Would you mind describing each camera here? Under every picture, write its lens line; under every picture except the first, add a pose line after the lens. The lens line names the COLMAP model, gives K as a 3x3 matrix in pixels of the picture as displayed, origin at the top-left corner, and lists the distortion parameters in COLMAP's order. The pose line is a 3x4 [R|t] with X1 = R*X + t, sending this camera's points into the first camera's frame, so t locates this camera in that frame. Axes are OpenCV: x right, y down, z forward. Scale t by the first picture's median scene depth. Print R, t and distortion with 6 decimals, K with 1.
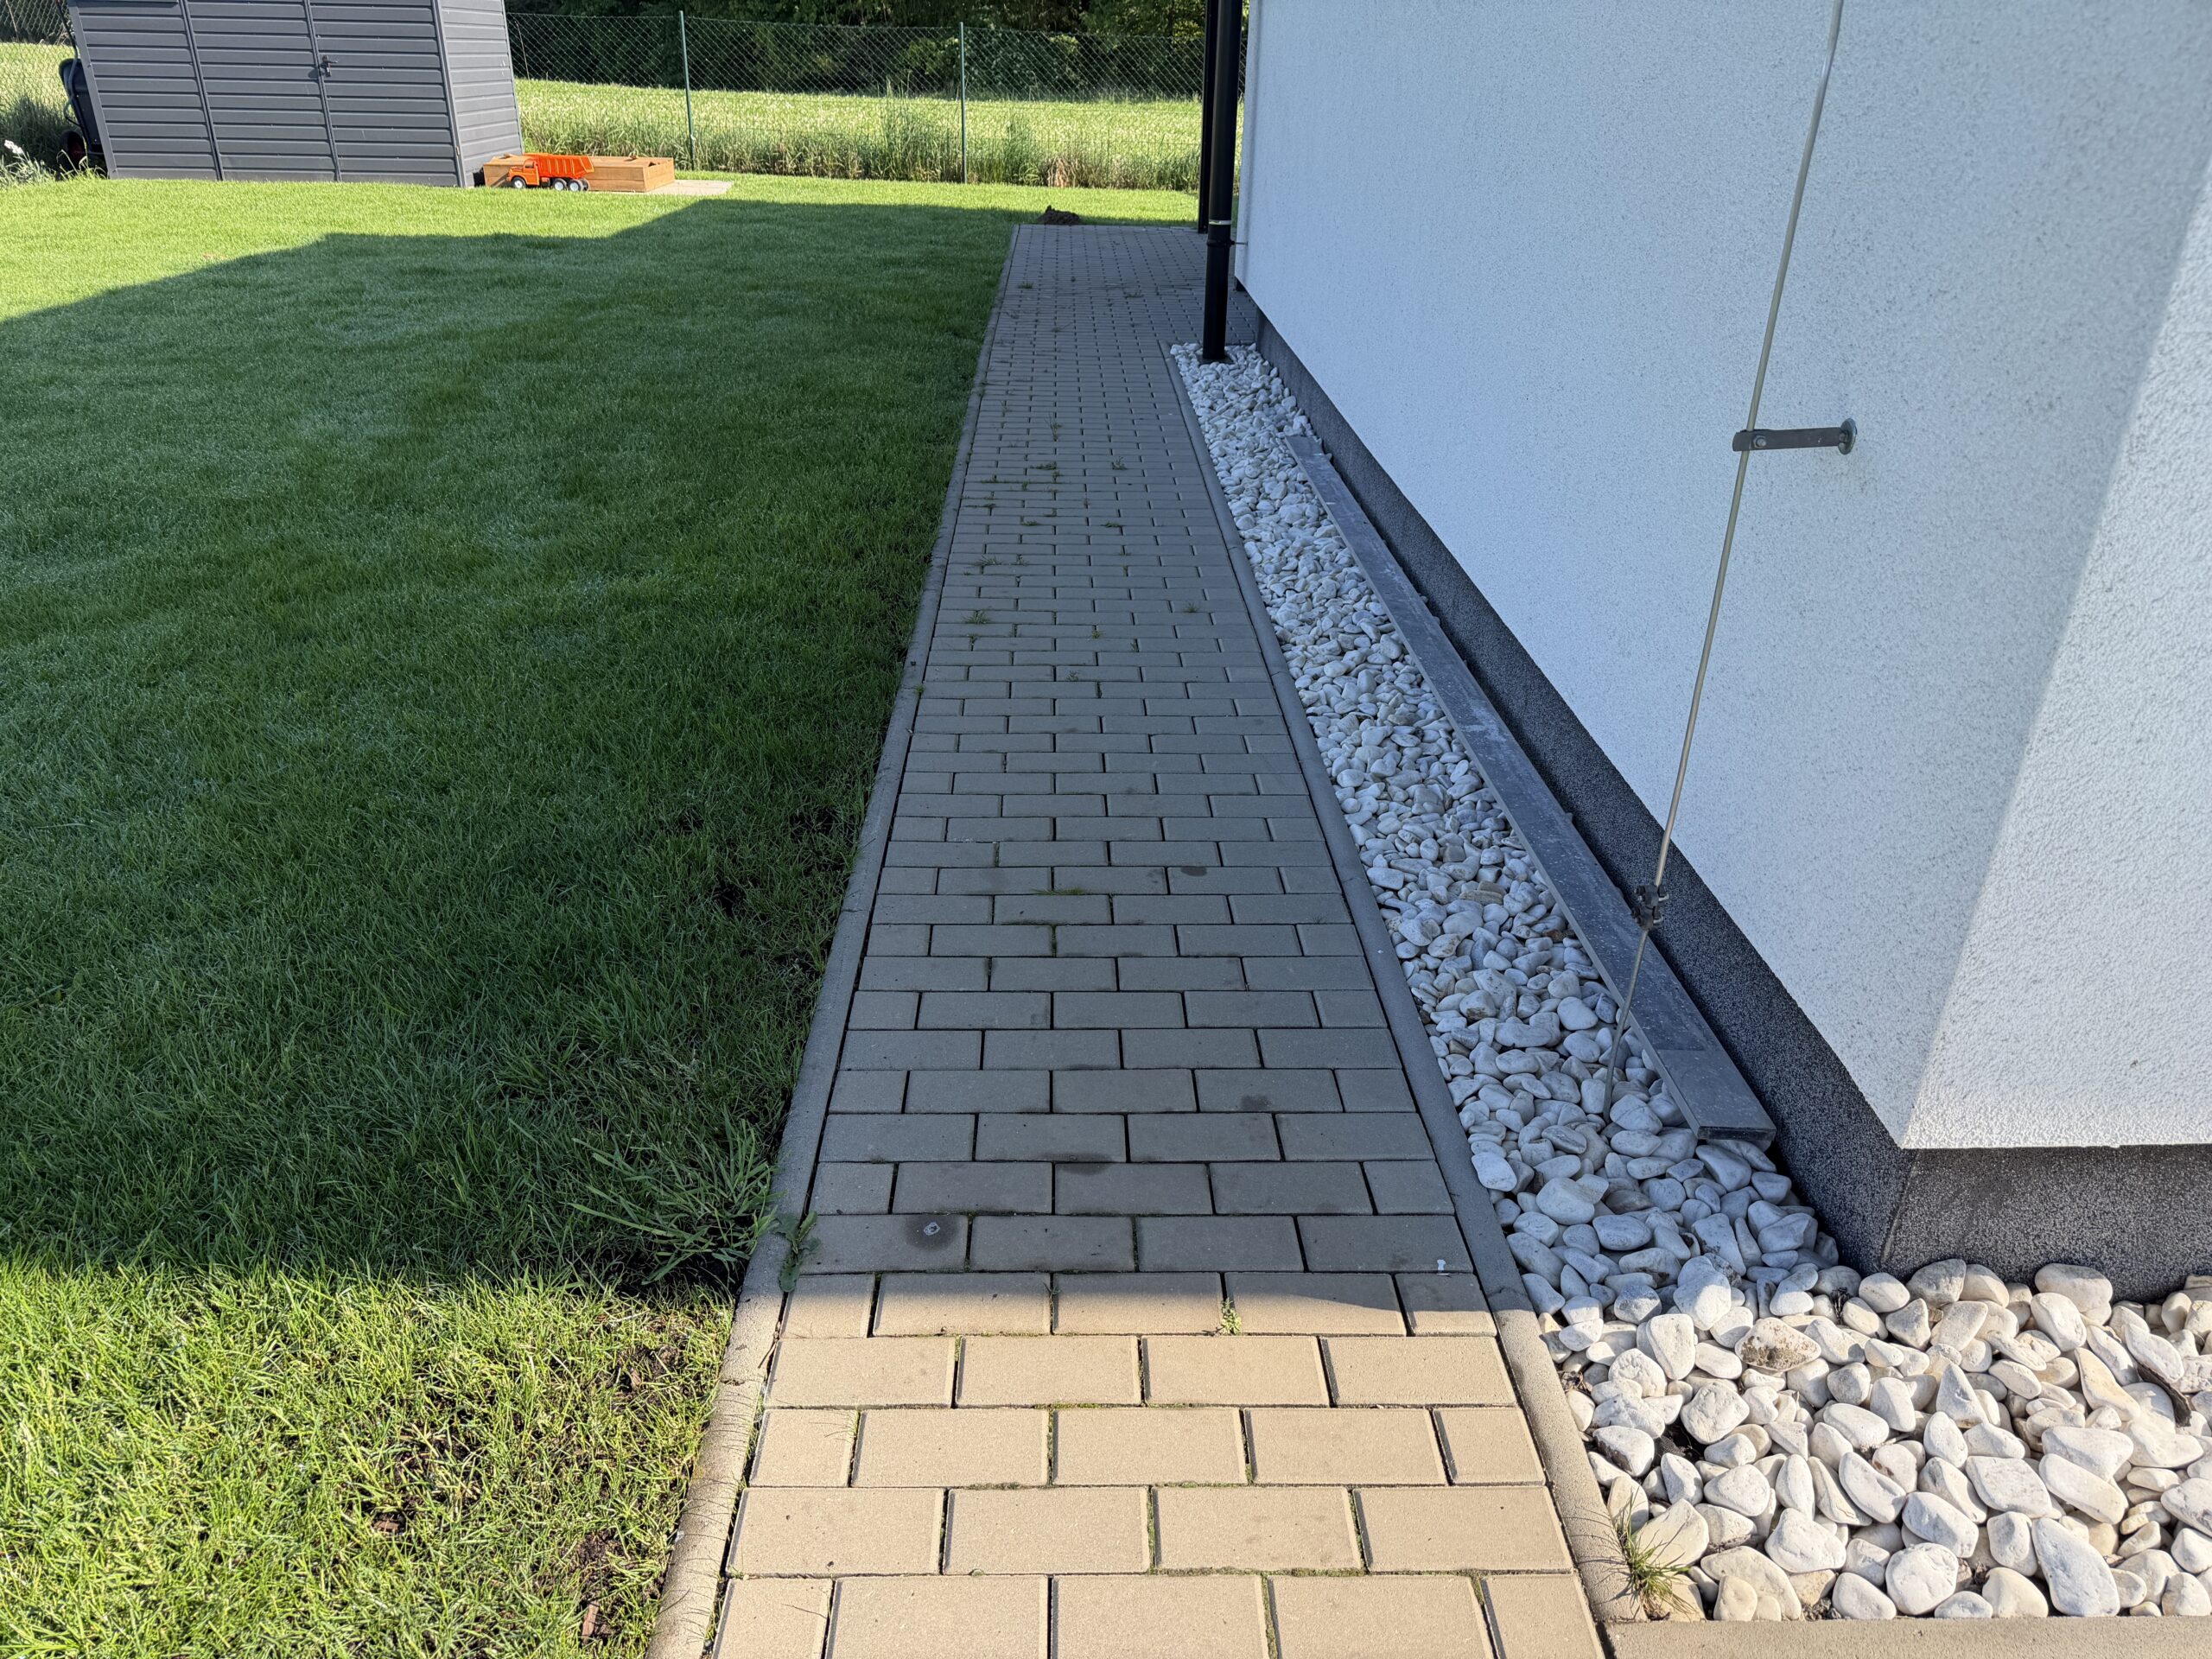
lens RADIAL K [[1547.6, 0, 1097.7], [0, 1547.6, 831.7], [0, 0, 1]] dist [0.026605, -0.031895]
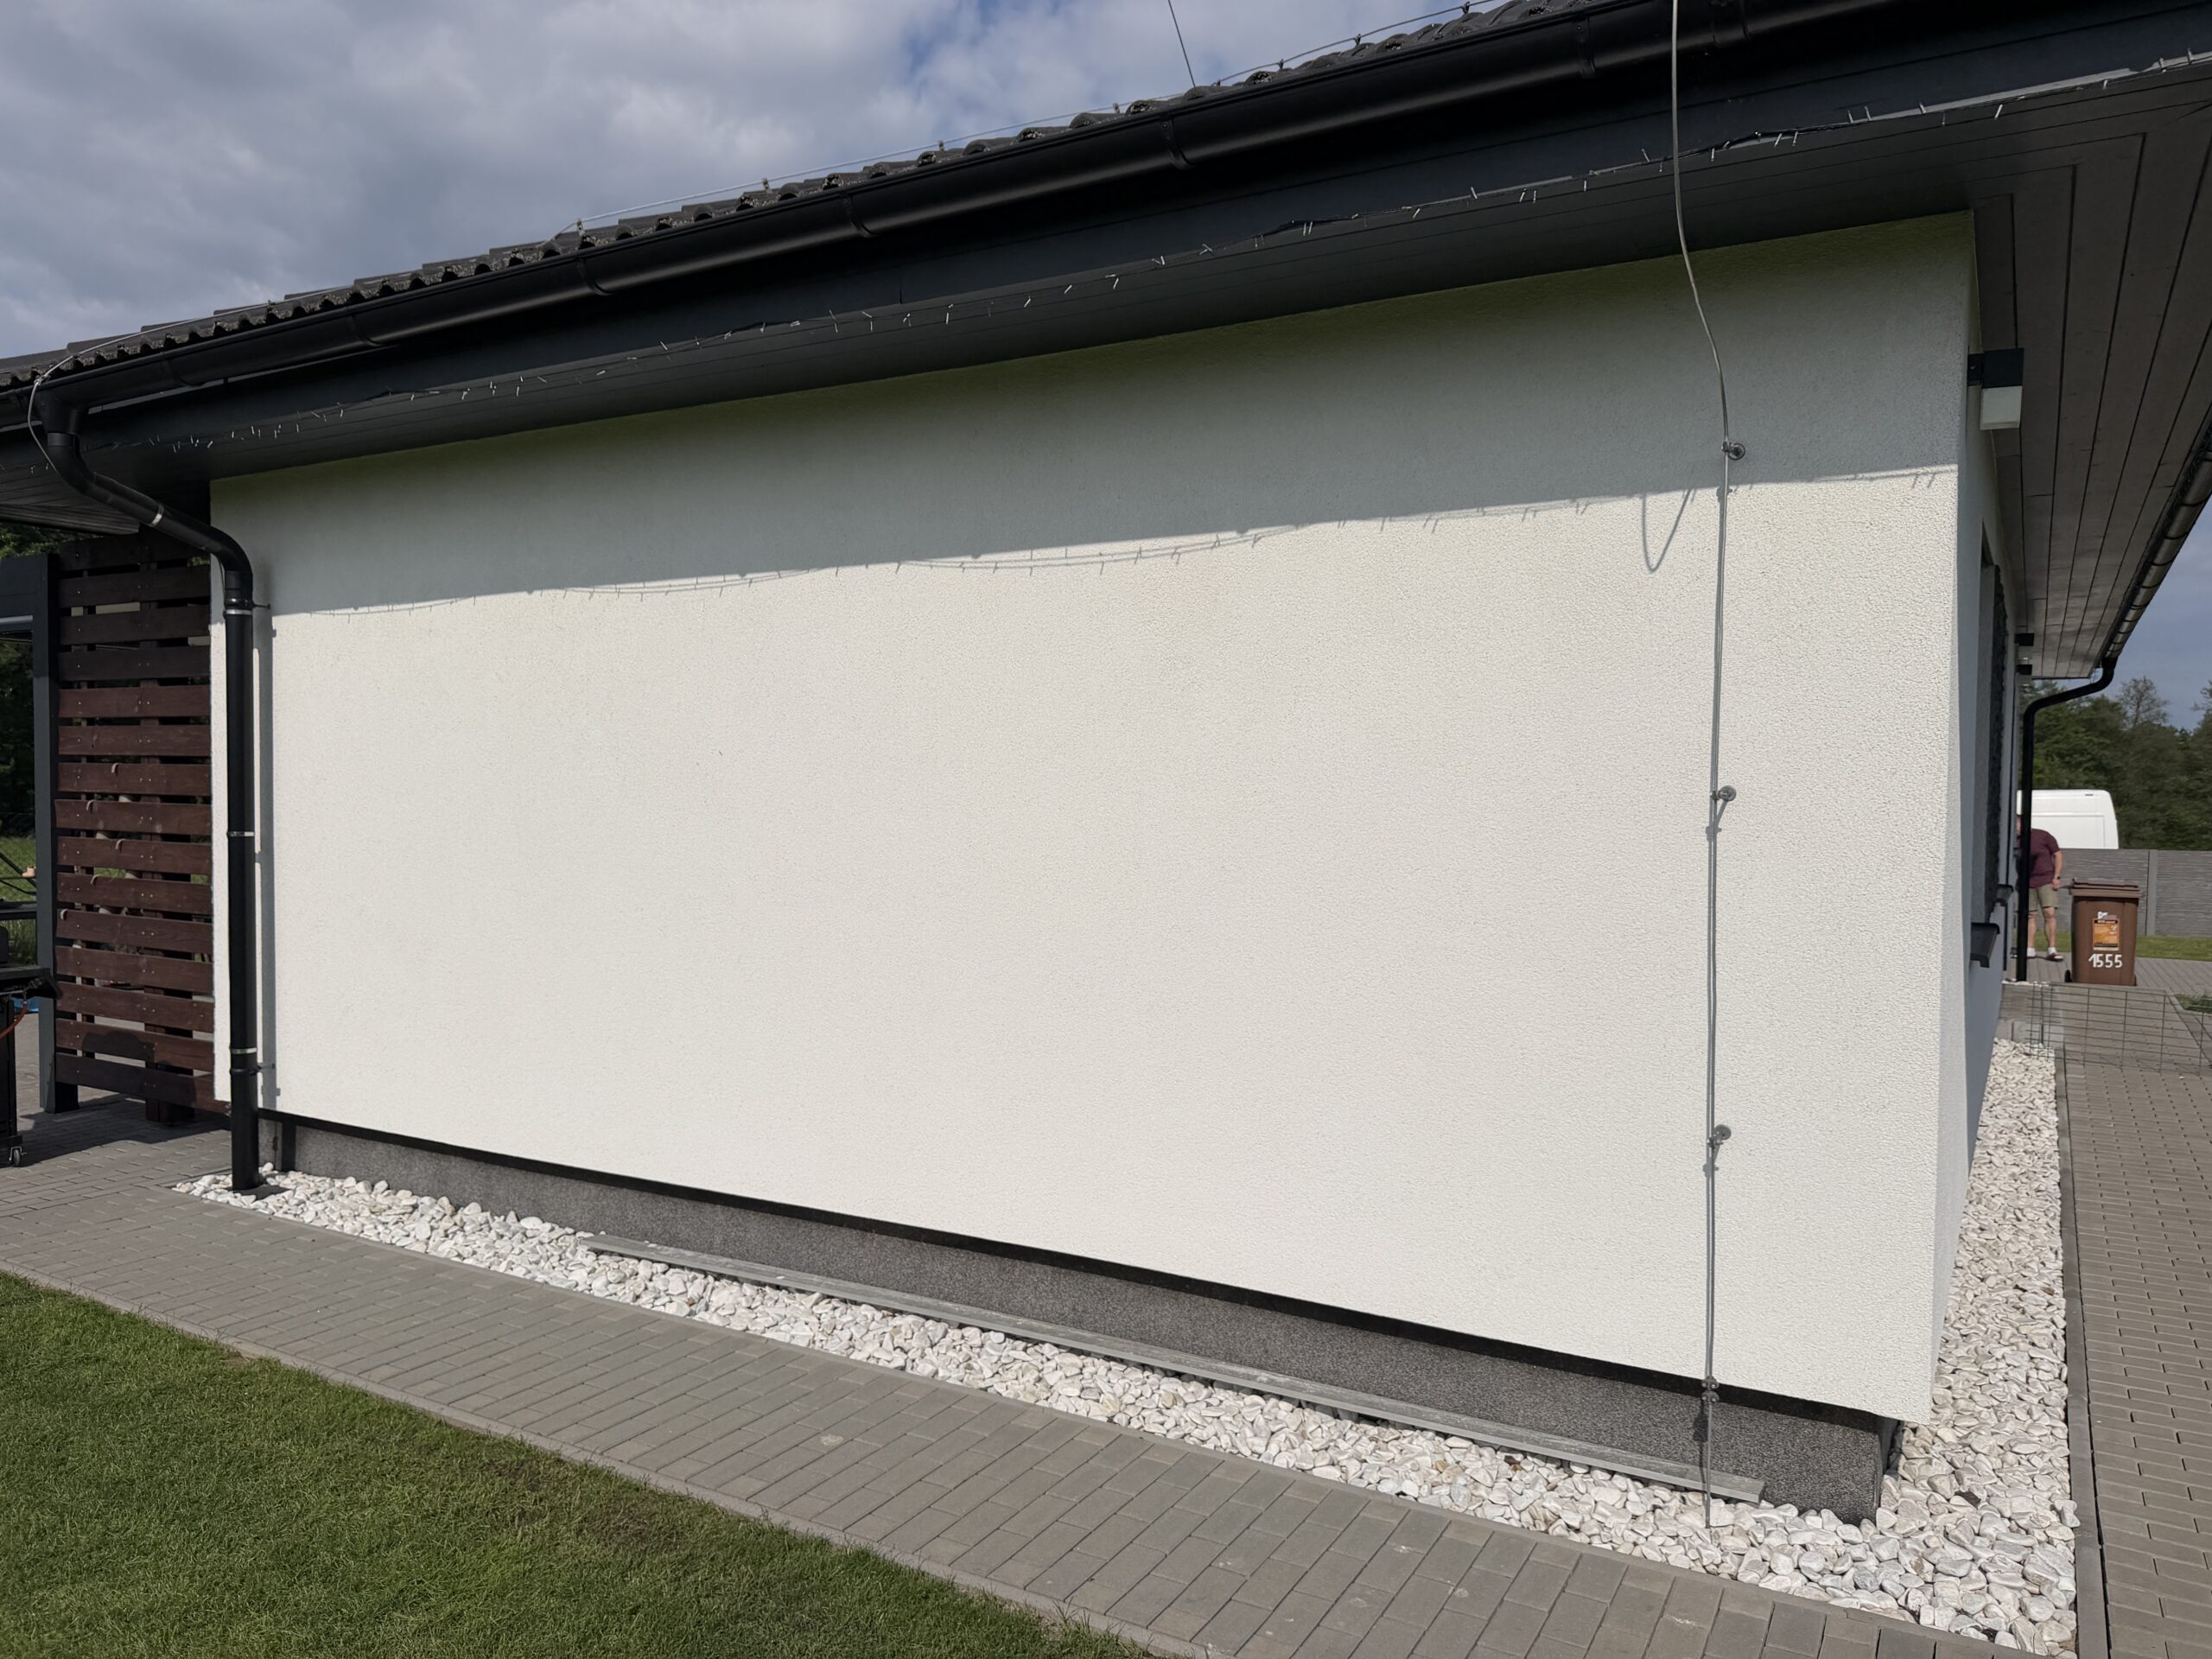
lens RADIAL K [[1547.6, 0, 1127.7], [0, 1547.6, 851.0], [0, 0, 1]] dist [0.026605, -0.031895]
pose [[0.526511, -0.053930, 0.848456, -1.316032], [0.386360, 0.904156, -0.182286, -0.393712], [-0.757306, 0.423785, 0.496884, 0.277064]]
